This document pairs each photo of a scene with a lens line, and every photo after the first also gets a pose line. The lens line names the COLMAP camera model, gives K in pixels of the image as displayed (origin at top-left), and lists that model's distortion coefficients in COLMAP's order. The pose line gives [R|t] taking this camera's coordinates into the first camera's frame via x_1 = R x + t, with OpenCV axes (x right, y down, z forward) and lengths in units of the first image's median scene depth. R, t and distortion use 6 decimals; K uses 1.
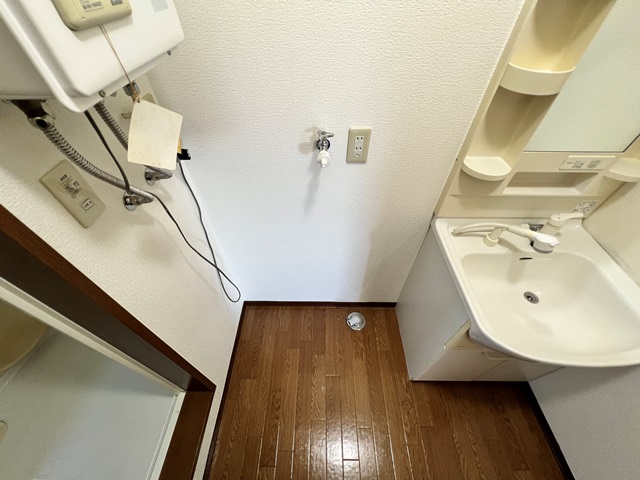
lens RADIAL K [[258.5, 0, 325.3], [0, 258.5, 241.3], [0, 0, 1]] dist [0.003364, -0.000869]
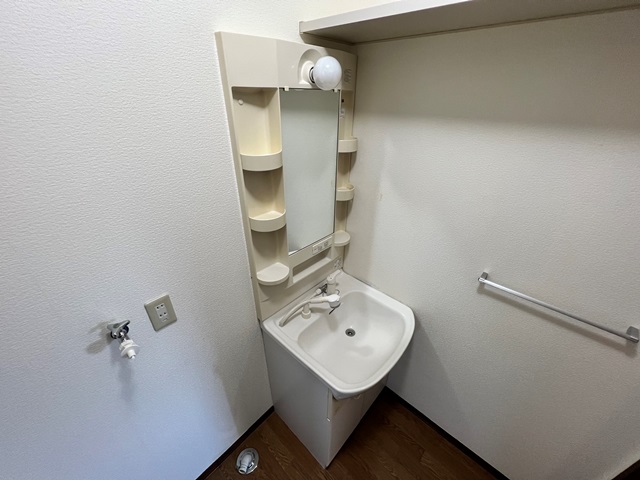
lens RADIAL K [[258.5, 0, 320.4], [0, 258.5, 239.6], [0, 0, 1]] dist [0.003364, -0.000869]
pose [[0.673128, -0.371964, 0.639172, 0.006448], [0.549208, 0.830243, -0.095227, -0.166005], [-0.495247, 0.415138, 0.763146, -0.180820]]
